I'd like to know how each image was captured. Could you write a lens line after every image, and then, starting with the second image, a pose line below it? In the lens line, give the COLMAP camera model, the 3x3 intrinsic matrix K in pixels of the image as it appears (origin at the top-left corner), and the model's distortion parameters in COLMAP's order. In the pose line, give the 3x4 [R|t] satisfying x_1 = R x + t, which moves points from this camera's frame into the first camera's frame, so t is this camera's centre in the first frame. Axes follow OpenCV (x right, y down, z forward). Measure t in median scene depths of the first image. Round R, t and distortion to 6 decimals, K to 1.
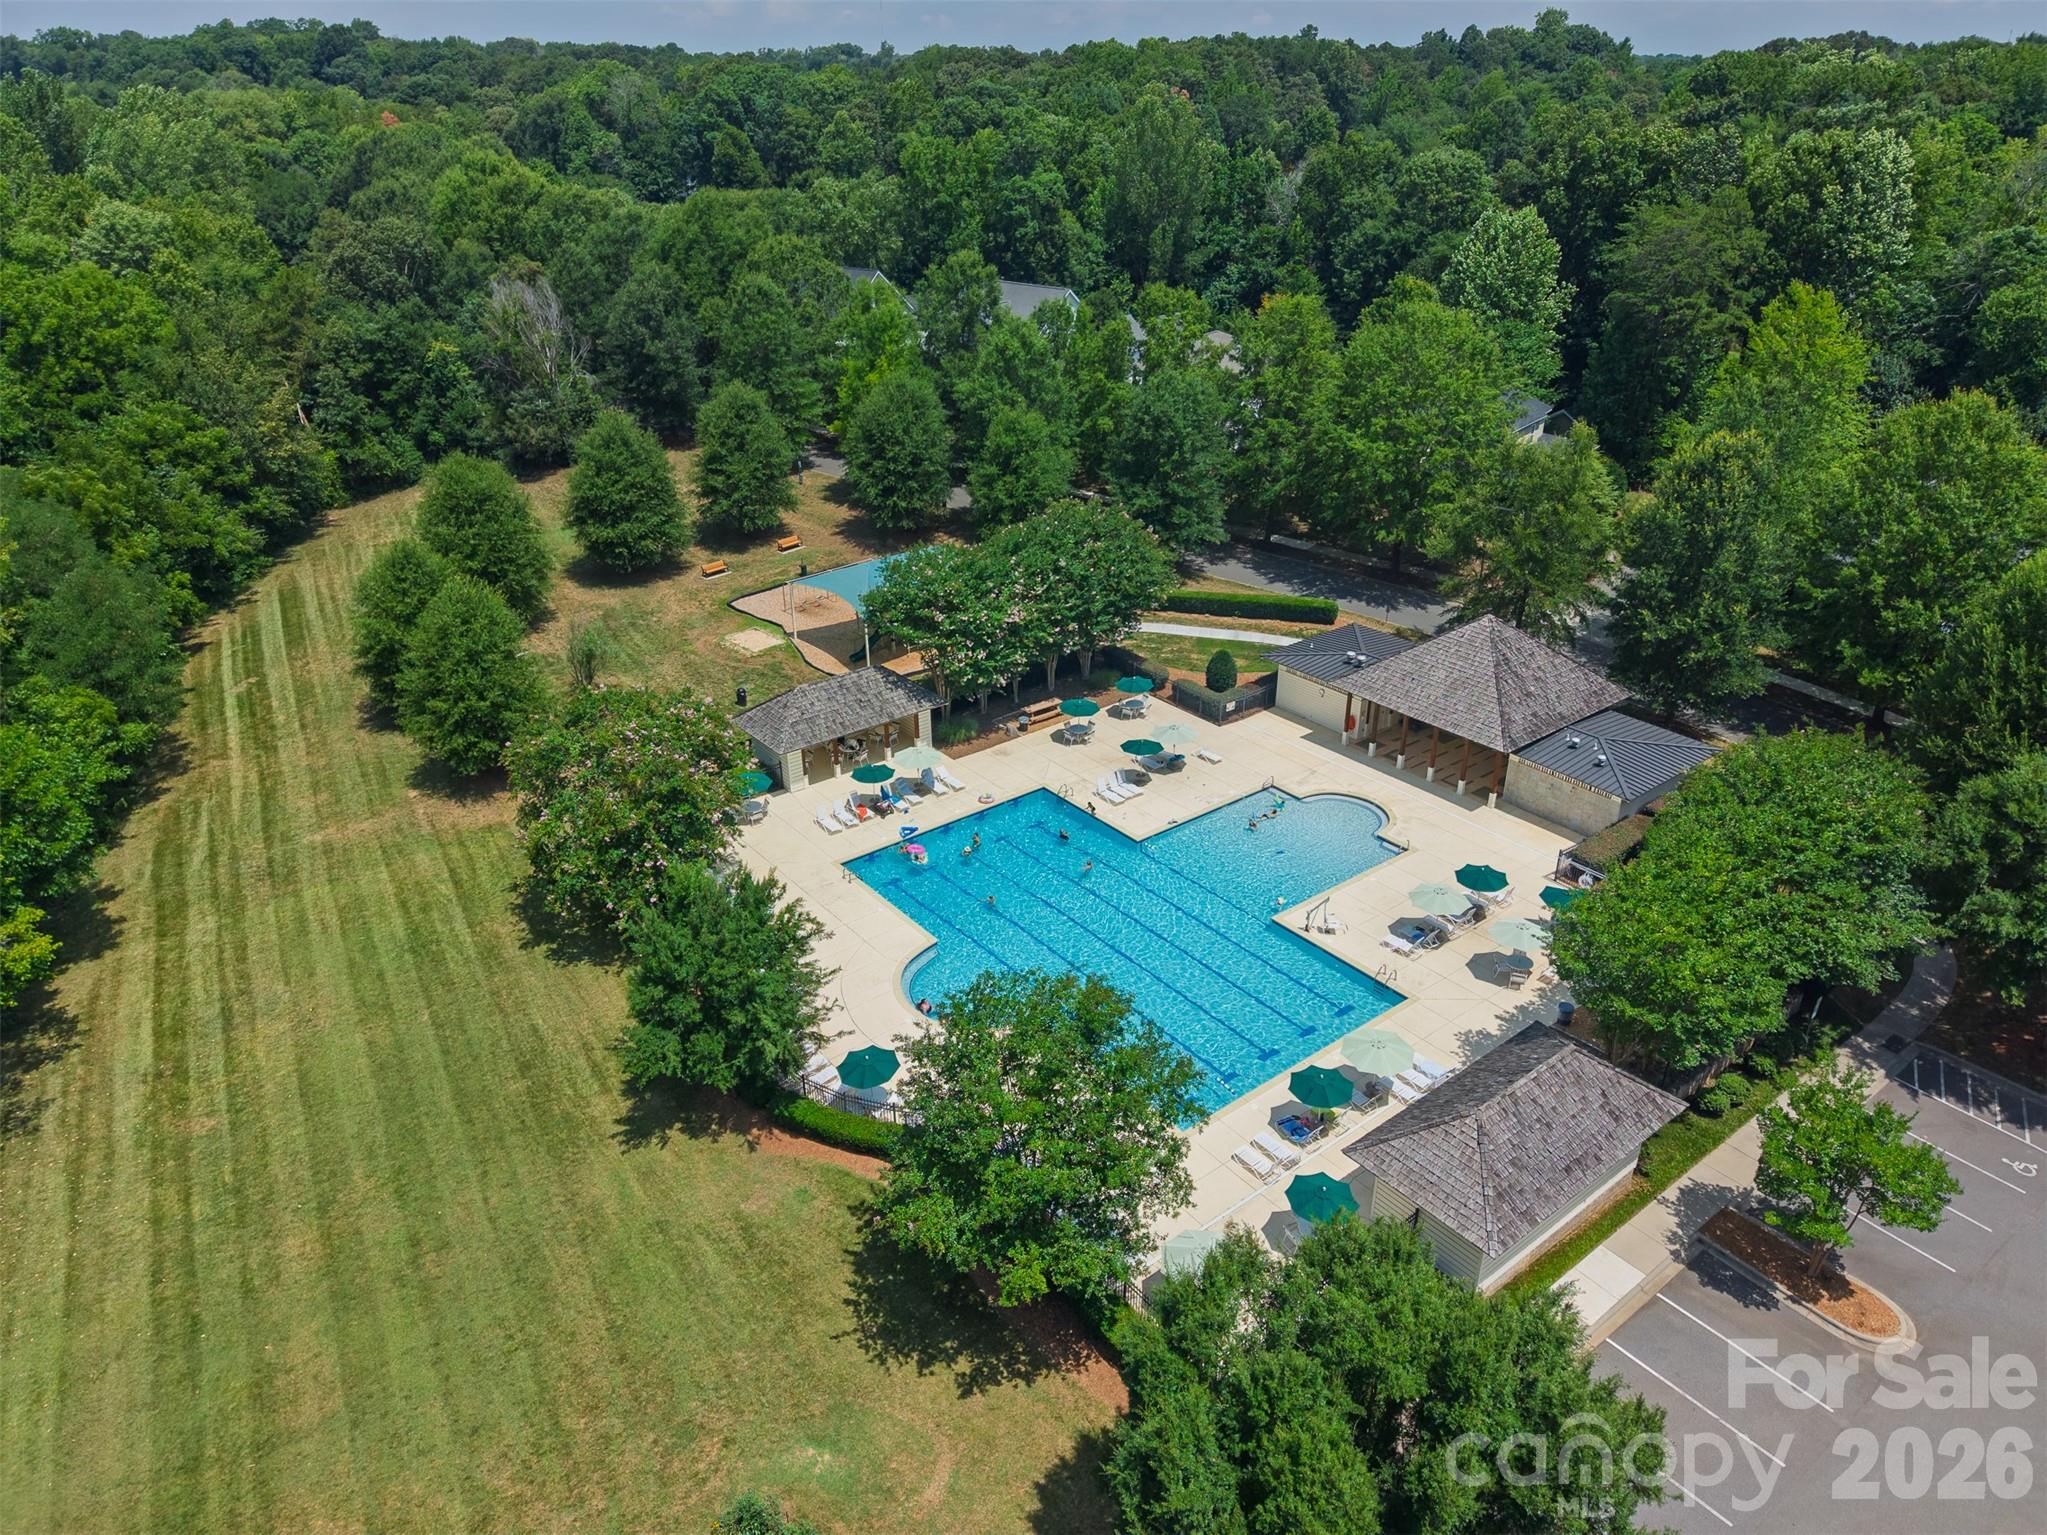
lens RADIAL K [[1386.5, 0, 1023.5], [0, 1386.5, 767.5], [0, 0, 1]] dist [0.061035, -0.056795]
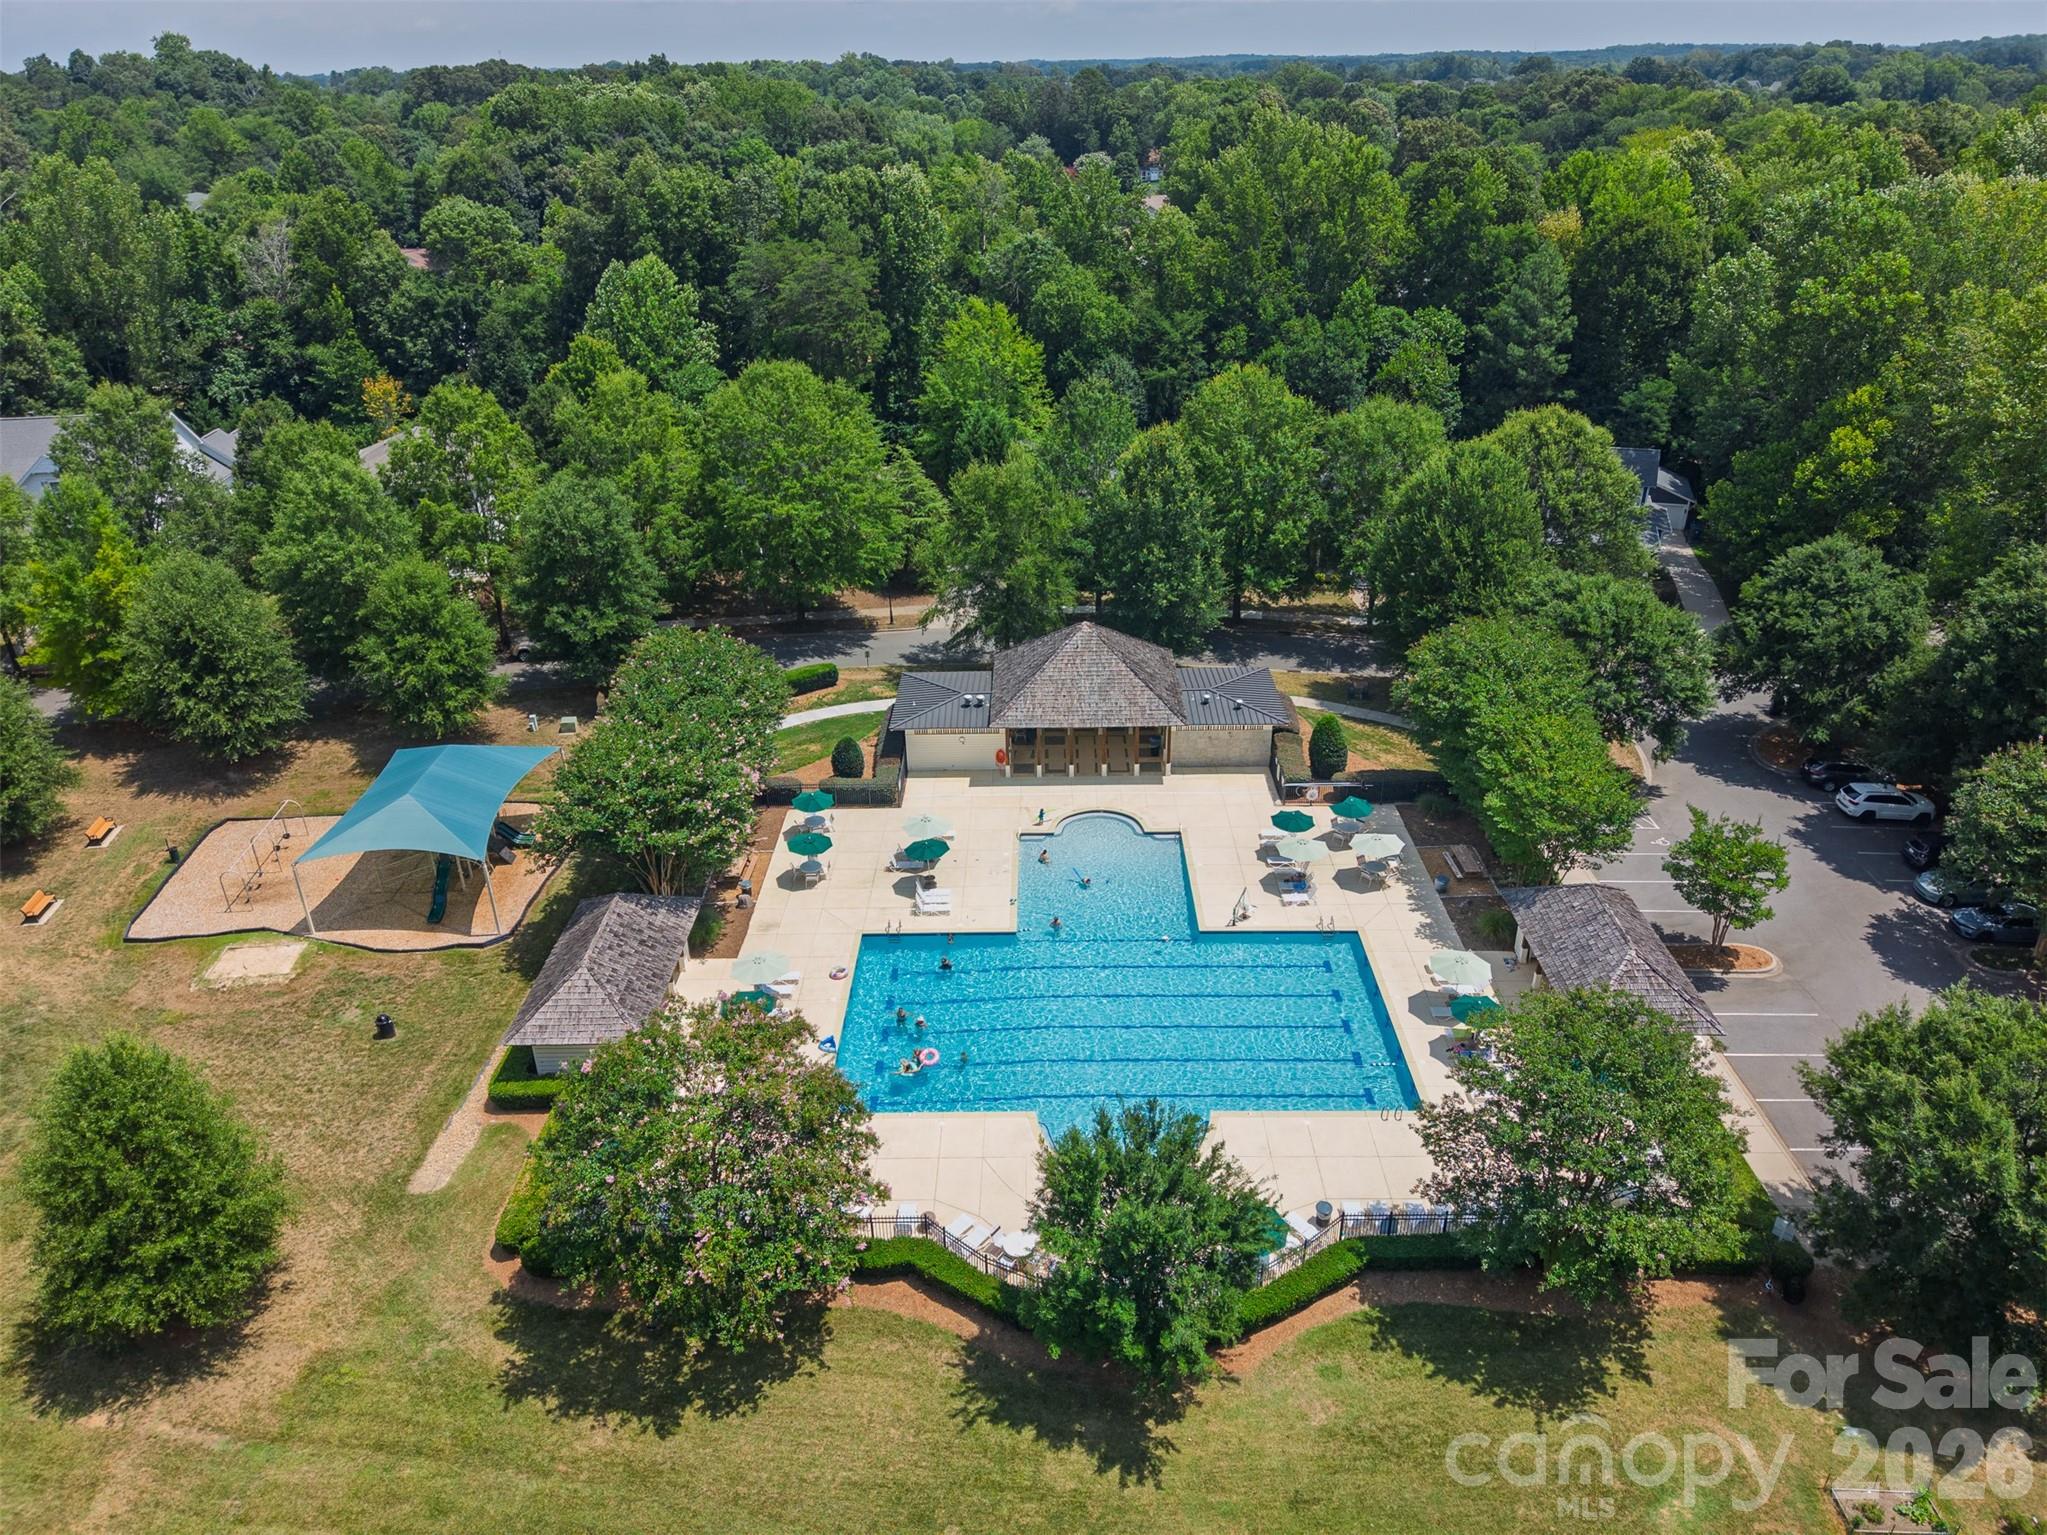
lens RADIAL K [[1386.5, 0, 1023.5], [0, 1386.5, 767.5], [0, 0, 1]] dist [0.061035, -0.056795]
pose [[0.614902, -0.353701, 0.704834, -0.522336], [0.360023, 0.921106, 0.148144, -0.182873], [-0.701626, 0.162663, 0.693731, 0.276058]]
